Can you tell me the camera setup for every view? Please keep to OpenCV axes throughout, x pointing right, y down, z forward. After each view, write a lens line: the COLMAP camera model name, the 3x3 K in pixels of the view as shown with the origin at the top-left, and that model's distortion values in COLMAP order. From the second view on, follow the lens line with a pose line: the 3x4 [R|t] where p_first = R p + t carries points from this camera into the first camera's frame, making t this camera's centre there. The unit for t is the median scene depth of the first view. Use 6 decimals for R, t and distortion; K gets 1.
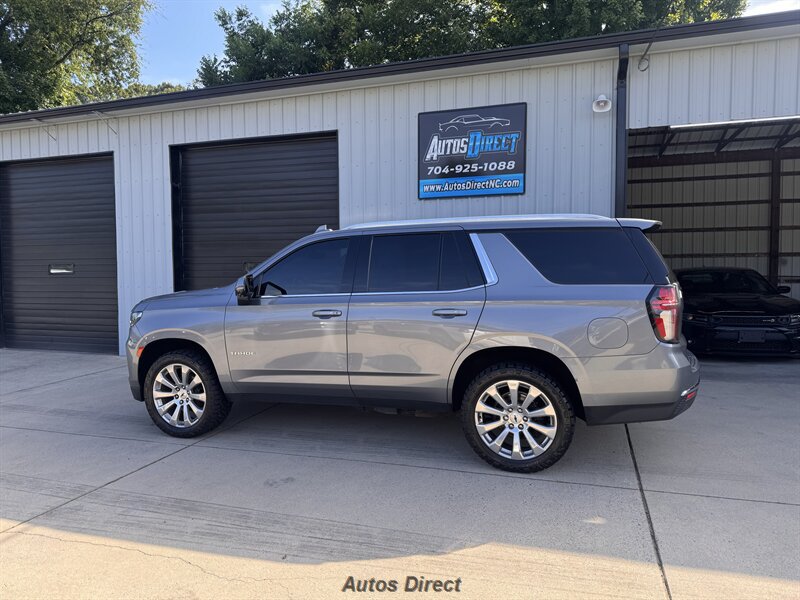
lens RADIAL K [[555.9, 0, 402.3], [0, 555.9, 306.2], [0, 0, 1]] dist [0.078022, -0.091739]
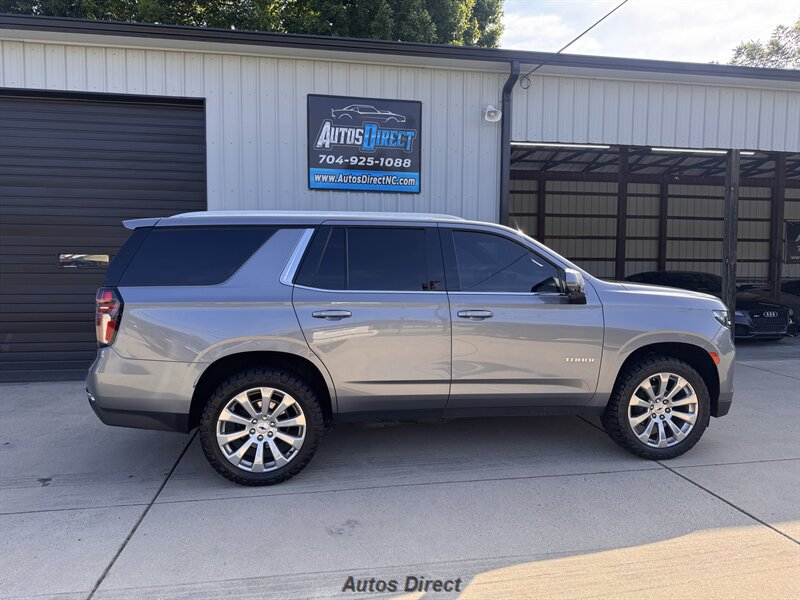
lens RADIAL K [[551.9, 0, 410.8], [0, 551.9, 308.6], [0, 0, 1]] dist [0.068223, -0.084709]
pose [[0.881160, -0.019406, 0.472420, -0.263778], [0.015888, 0.999808, 0.011436, -0.005264], [-0.472552, -0.002571, 0.881299, 0.129359]]
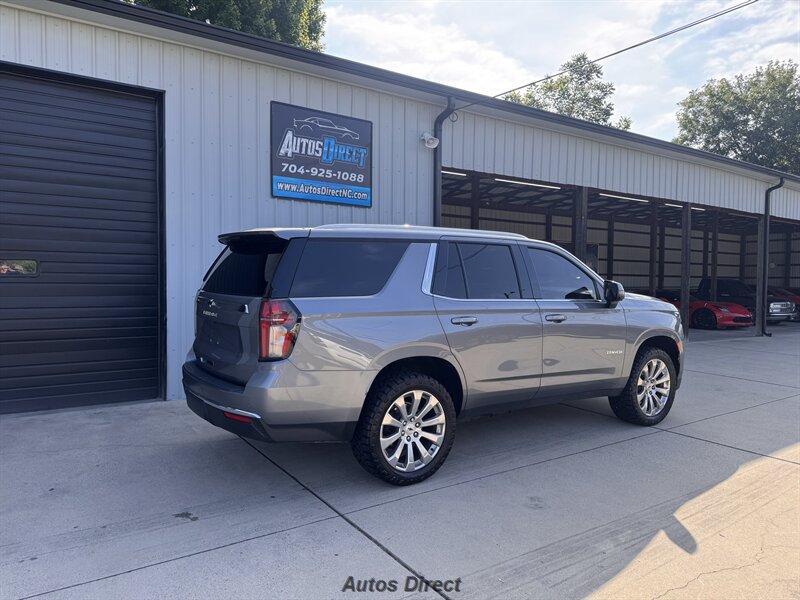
lens RADIAL K [[549.0, 0, 403.6], [0, 549.0, 305.4], [0, 0, 1]] dist [0.070480, -0.086588]
pose [[0.609130, -0.020124, 0.792815, -0.563094], [0.032762, 0.999463, 0.000198, -0.012923], [-0.792393, 0.025854, 0.609463, 0.312808]]
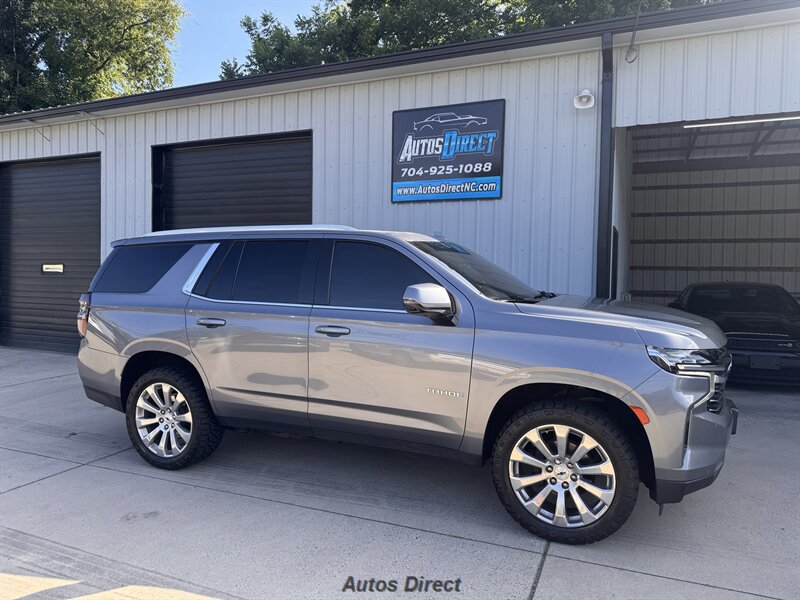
lens RADIAL K [[557.0, 0, 400.0], [0, 557.0, 300.0], [0, 0, 1]] dist [0.073957, -0.086069]
pose [[0.995771, 0.026128, -0.088078, 0.135013], [-0.027891, 0.999433, -0.018855, -0.012011], [0.087536, 0.021232, 0.995935, 0.073930]]
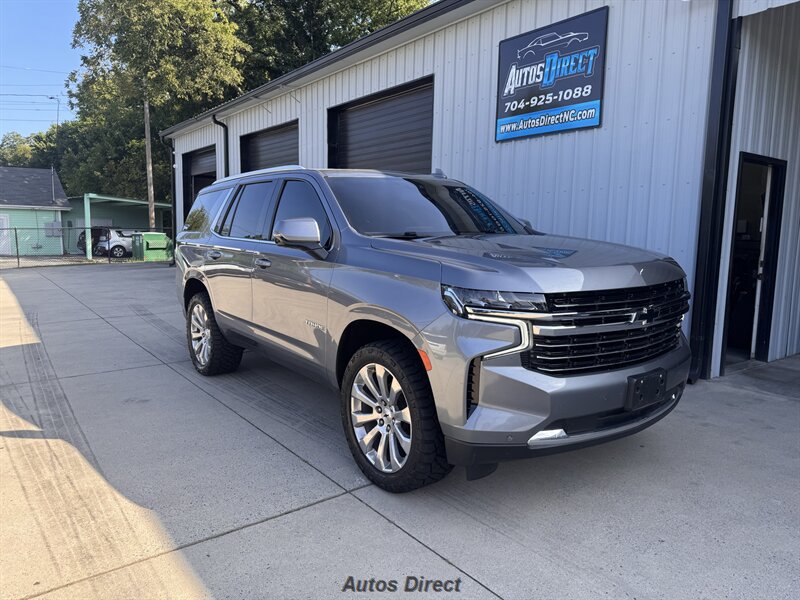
lens RADIAL K [[571.0, 0, 404.5], [0, 571.0, 291.1], [0, 0, 1]] dist [0.008424, -0.000155]
pose [[0.821487, 0.082542, -0.564222, 0.451148], [-0.057420, 0.996413, 0.062168, -0.006827], [0.567329, -0.018672, 0.823279, 0.185492]]
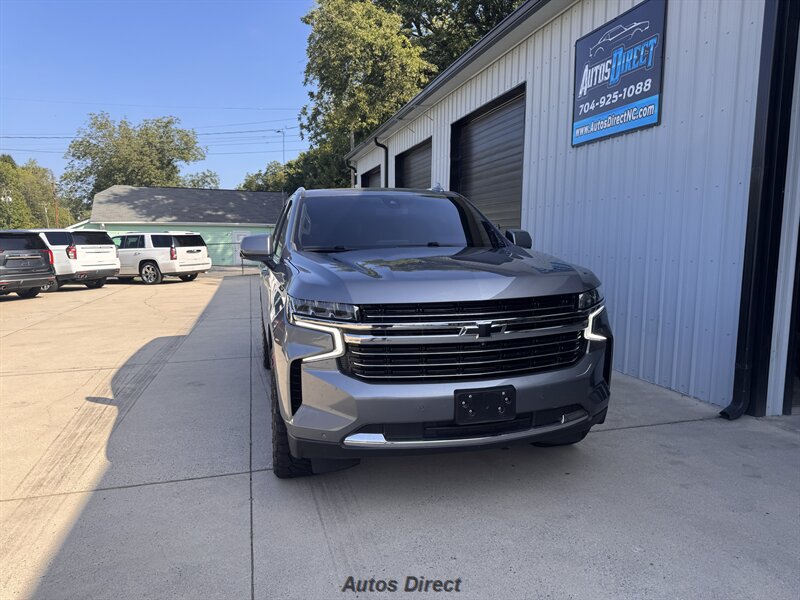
lens RADIAL K [[575.0, 0, 400.0], [0, 575.0, 300.0], [0, 0, 1]] dist [0.003184, -0.002891]
pose [[0.541653, 0.099563, -0.834685, 0.646226], [-0.056069, 0.995029, 0.082305, -0.023653], [0.838730, 0.002220, 0.544543, 0.336445]]
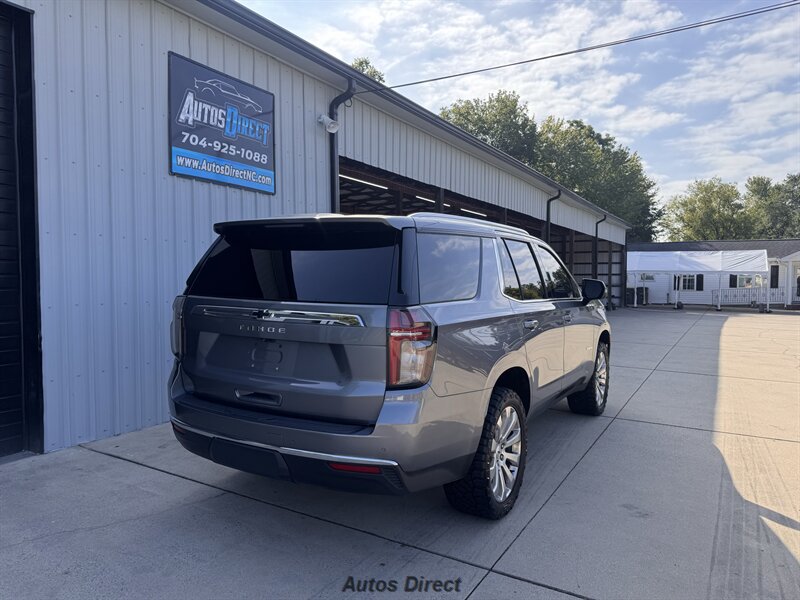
lens RADIAL K [[560.6, 0, 398.2], [0, 560.6, 299.7], [0, 0, 1]] dist [0.007926, 0.000919]
pose [[0.216817, -0.023719, 0.975924, -0.612470], [0.053958, 0.998468, 0.012280, -0.030478], [-0.974720, 0.049996, 0.217765, 0.603174]]
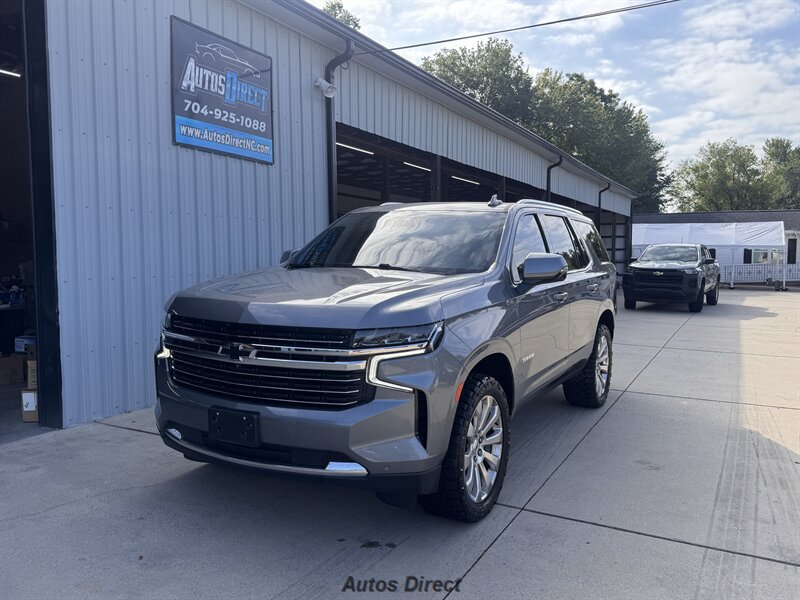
lens RADIAL K [[648.5, 0, 400.0], [0, 648.5, 300.0], [0, 0, 1]] dist [0.020097, -0.008830]
pose [[0.171064, -0.055535, 0.983694, -0.723719], [0.058198, 0.997236, 0.046179, -0.026859], [-0.983540, 0.049350, 0.173823, 0.631530]]
